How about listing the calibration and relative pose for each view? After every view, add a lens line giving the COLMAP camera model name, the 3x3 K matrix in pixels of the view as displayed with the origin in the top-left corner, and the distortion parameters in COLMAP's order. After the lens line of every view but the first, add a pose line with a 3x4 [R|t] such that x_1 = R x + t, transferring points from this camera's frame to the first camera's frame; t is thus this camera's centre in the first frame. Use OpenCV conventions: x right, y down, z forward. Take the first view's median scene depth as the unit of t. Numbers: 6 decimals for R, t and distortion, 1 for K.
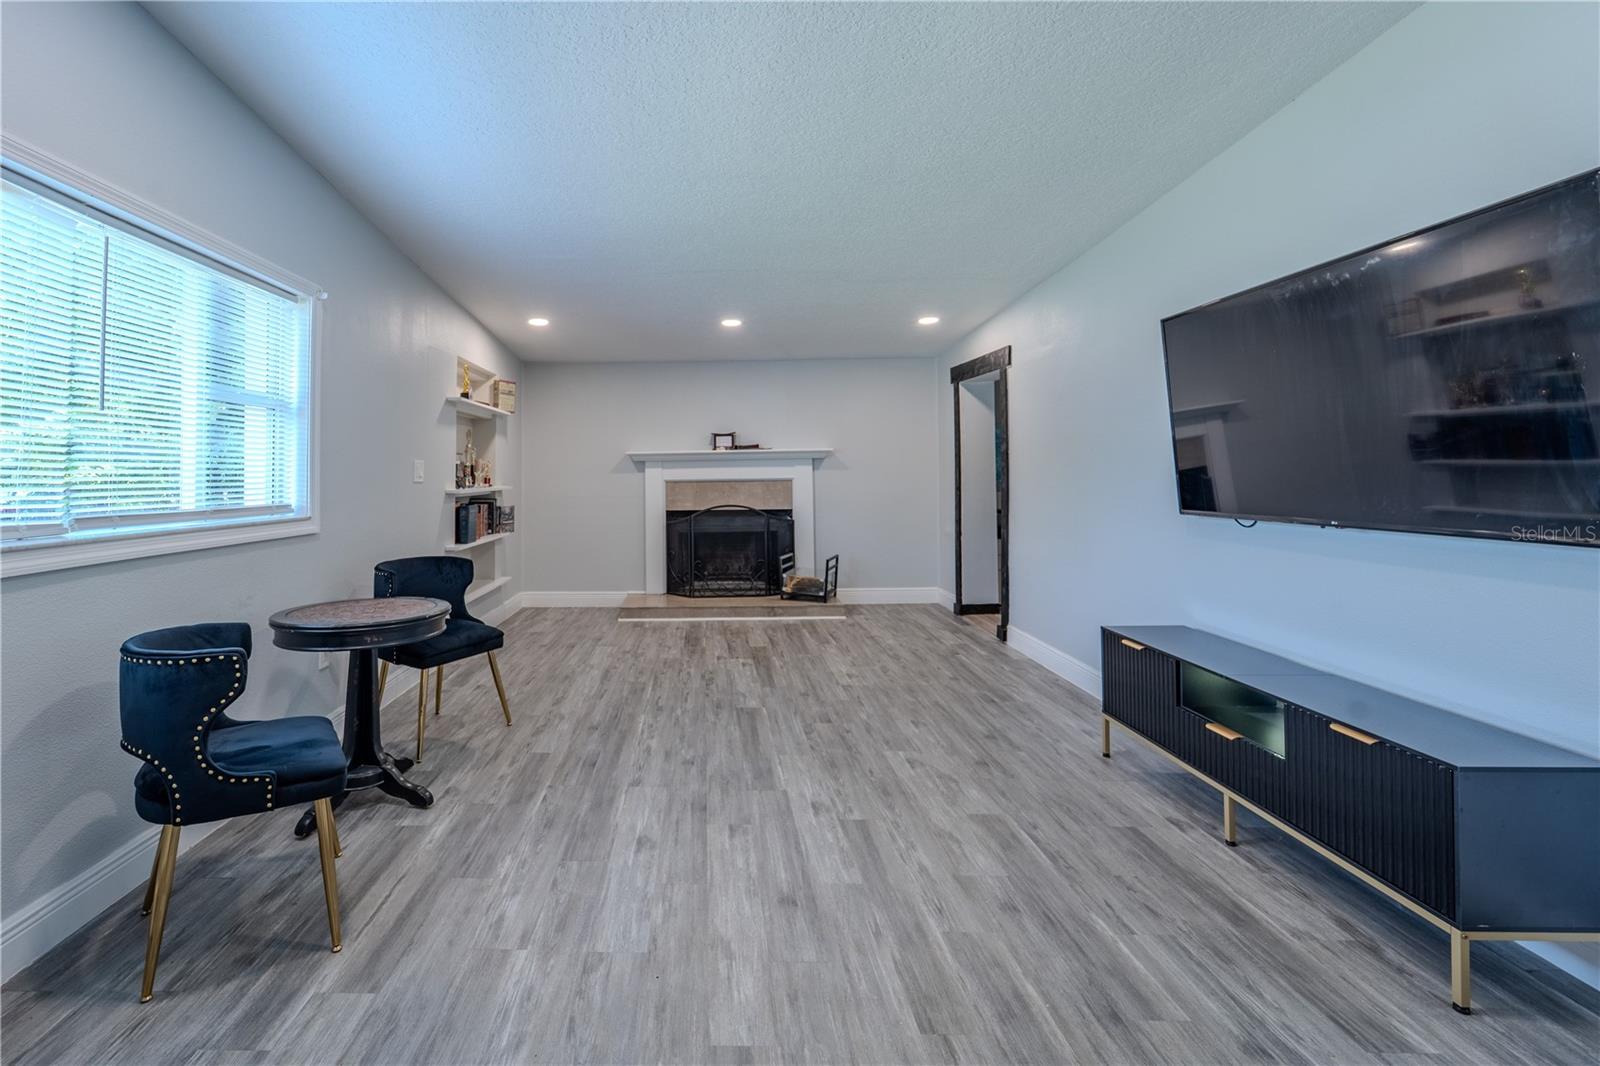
lens RADIAL K [[674.5, 0, 696.0], [0, 674.5, 464.0], [0, 0, 1]] dist [0.001506, -0.000257]
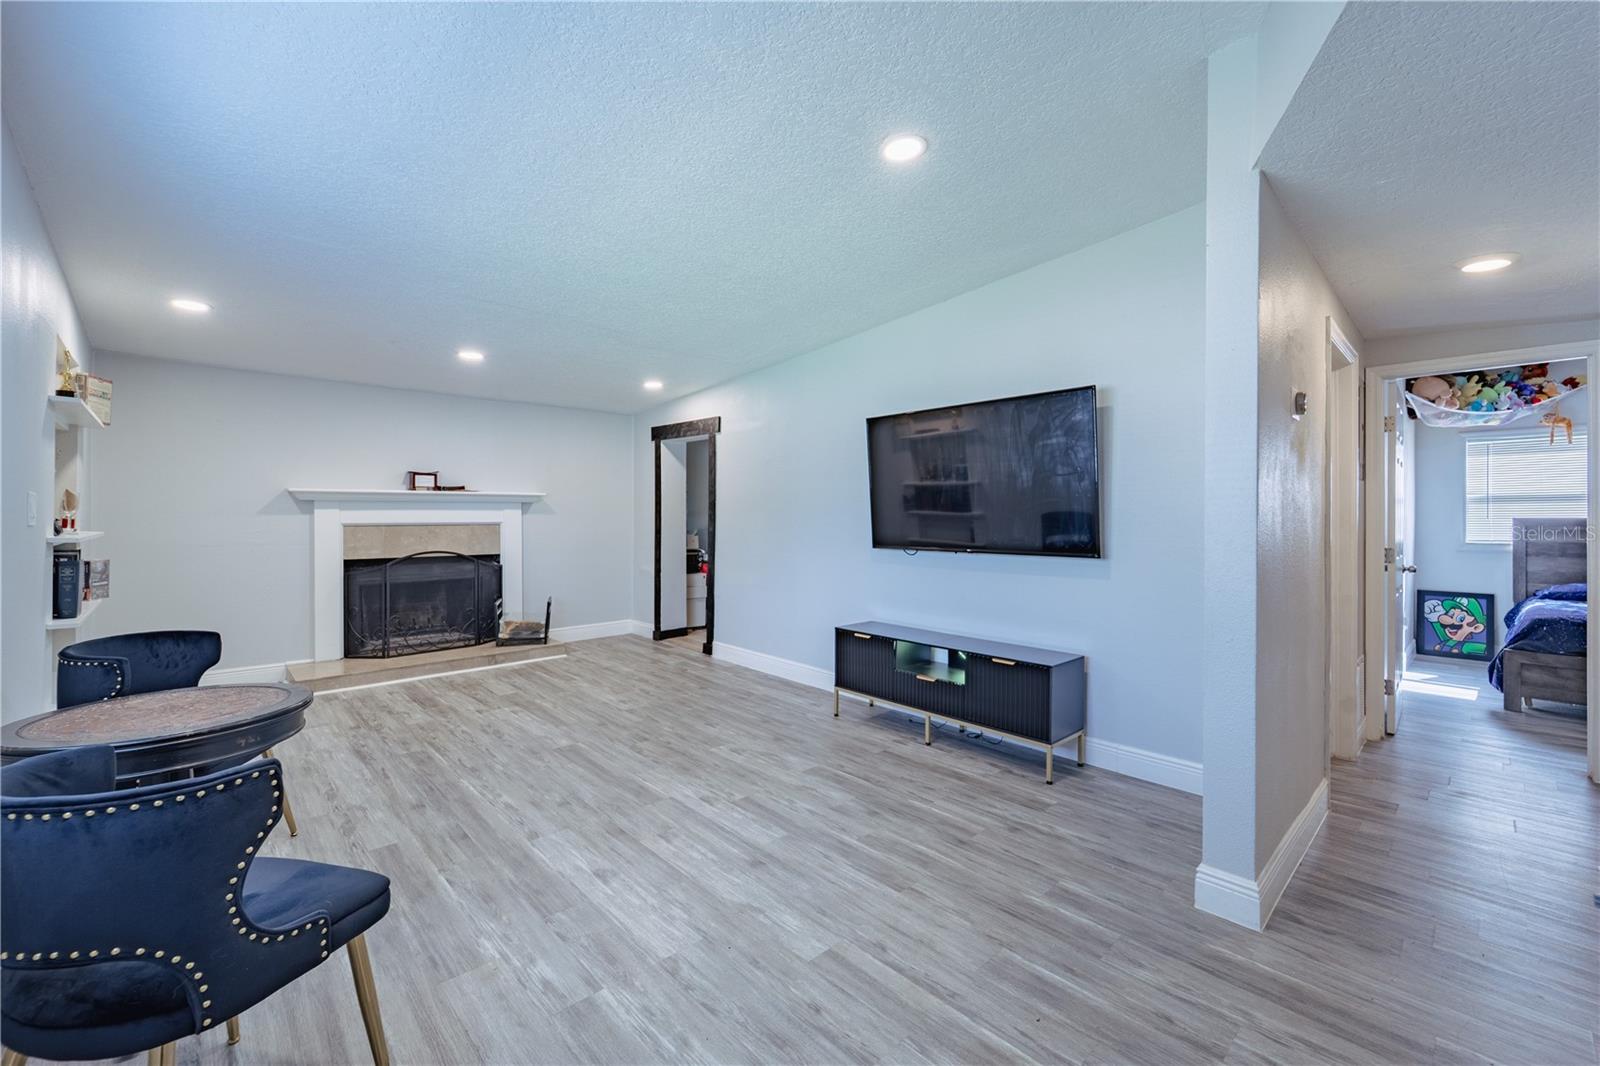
lens RADIAL K [[647.2, 0, 791.5], [0, 647.2, 519.6], [0, 0, 1]] dist [0.001820, -0.000342]
pose [[0.722842, 0.008632, 0.690959, -0.399714], [-0.020659, 0.999745, 0.009123, 0.000216], [-0.690704, -0.020869, 0.722836, 0.064216]]
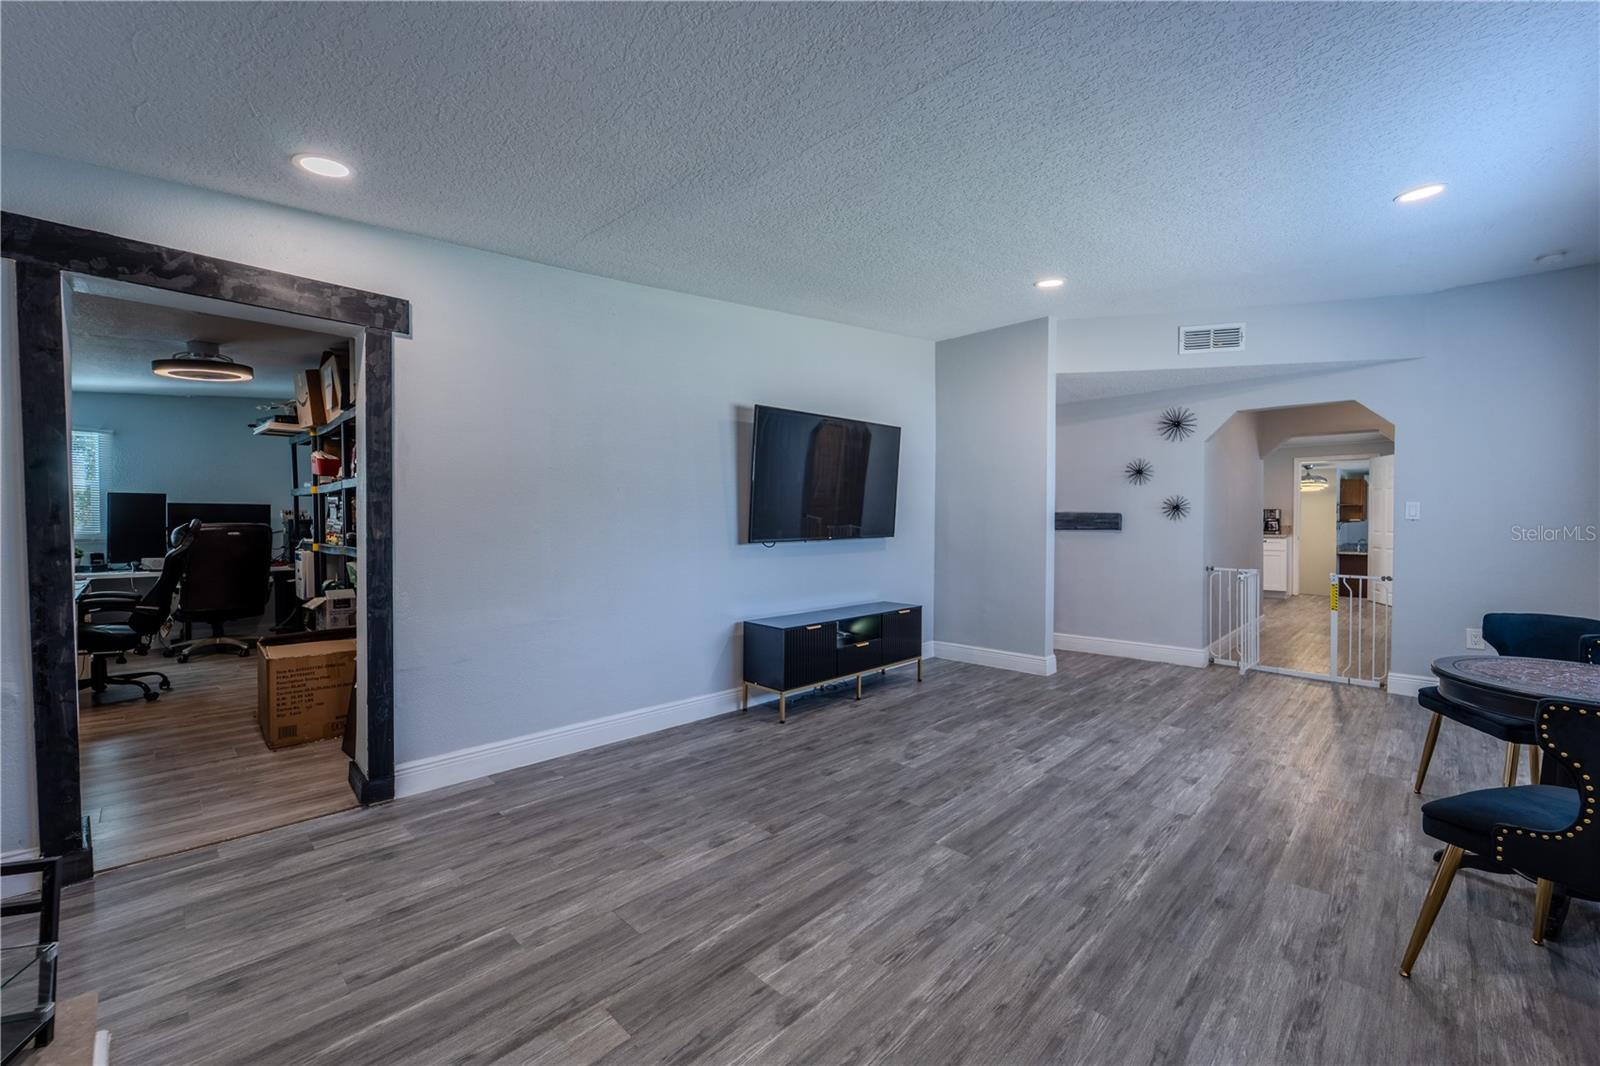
lens RADIAL K [[647.0, 0, 800.0], [0, 647.0, 533.0], [0, 0, 1]] dist [0.001177, -0.000516]
pose [[-0.718425, -0.013916, 0.695465, -0.296686], [-0.007229, 0.999895, 0.012540, 0.032151], [-0.695567, 0.003981, -0.718450, 1.782898]]
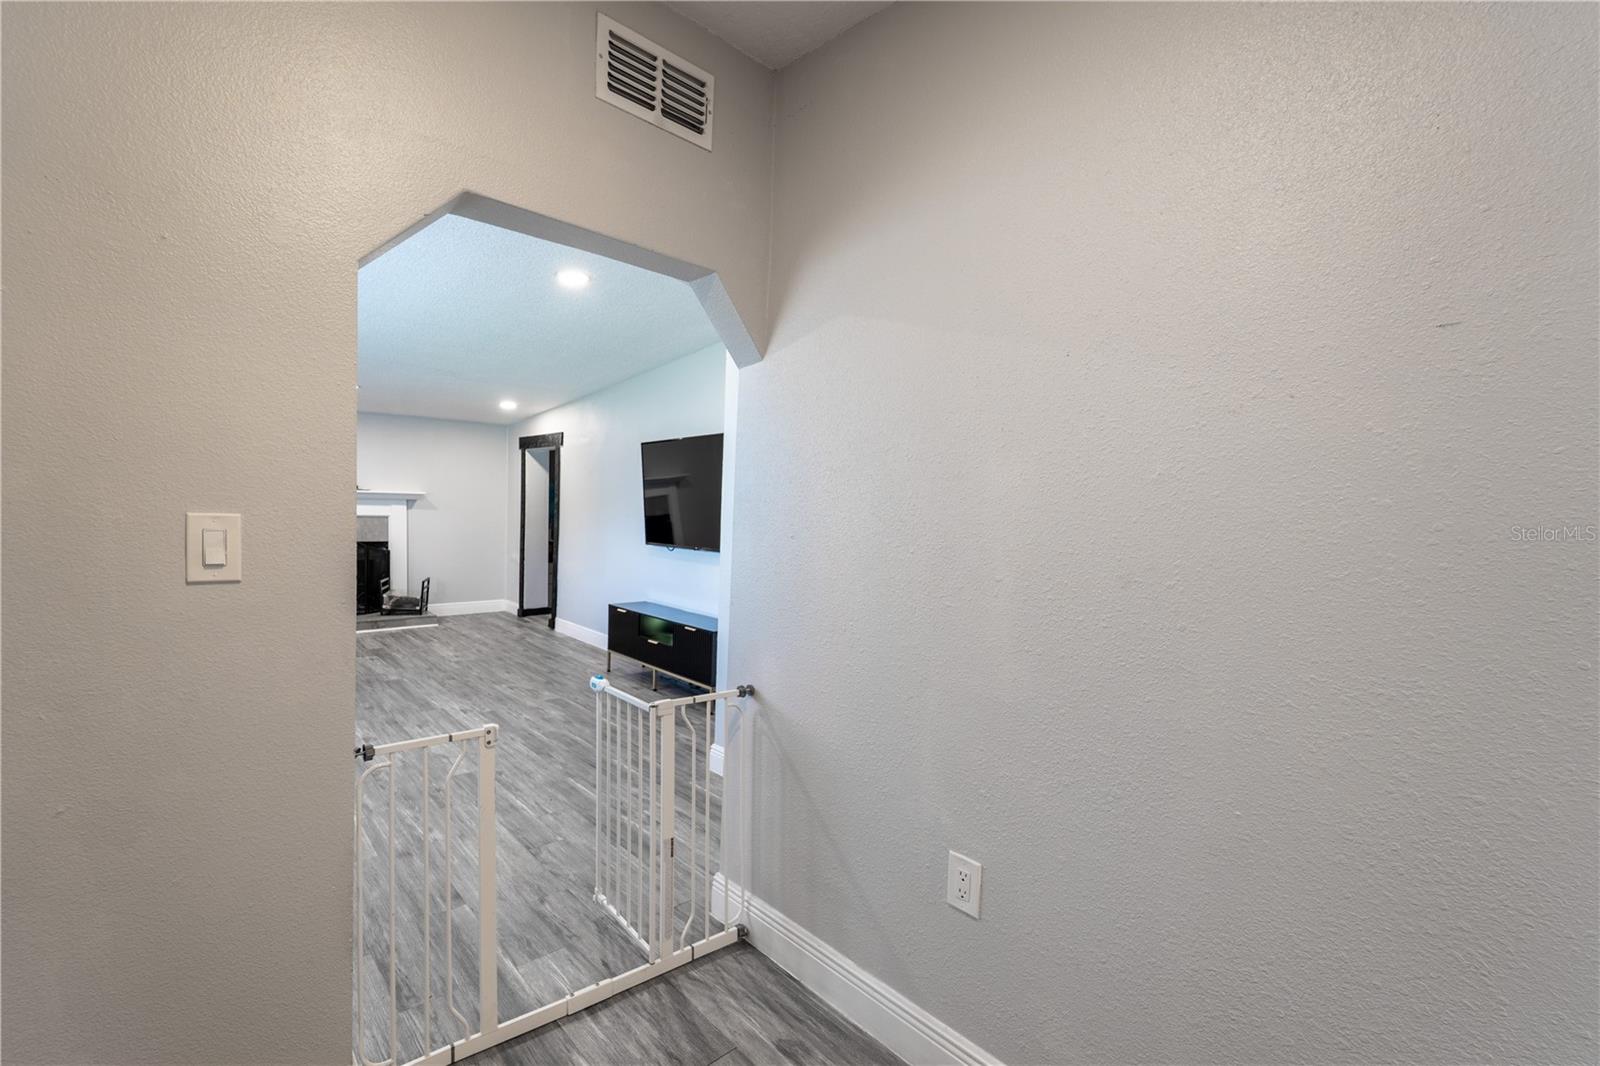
lens RADIAL K [[676.2, 0, 721.9], [0, 676.2, 545.6], [0, 0, 1]] dist [-0.000803, -0.000113]
pose [[0.767229, -0.005292, 0.641352, -0.344175], [-0.043046, 0.997286, 0.059723, -0.045447], [-0.639928, -0.073429, 0.764919, -0.594353]]
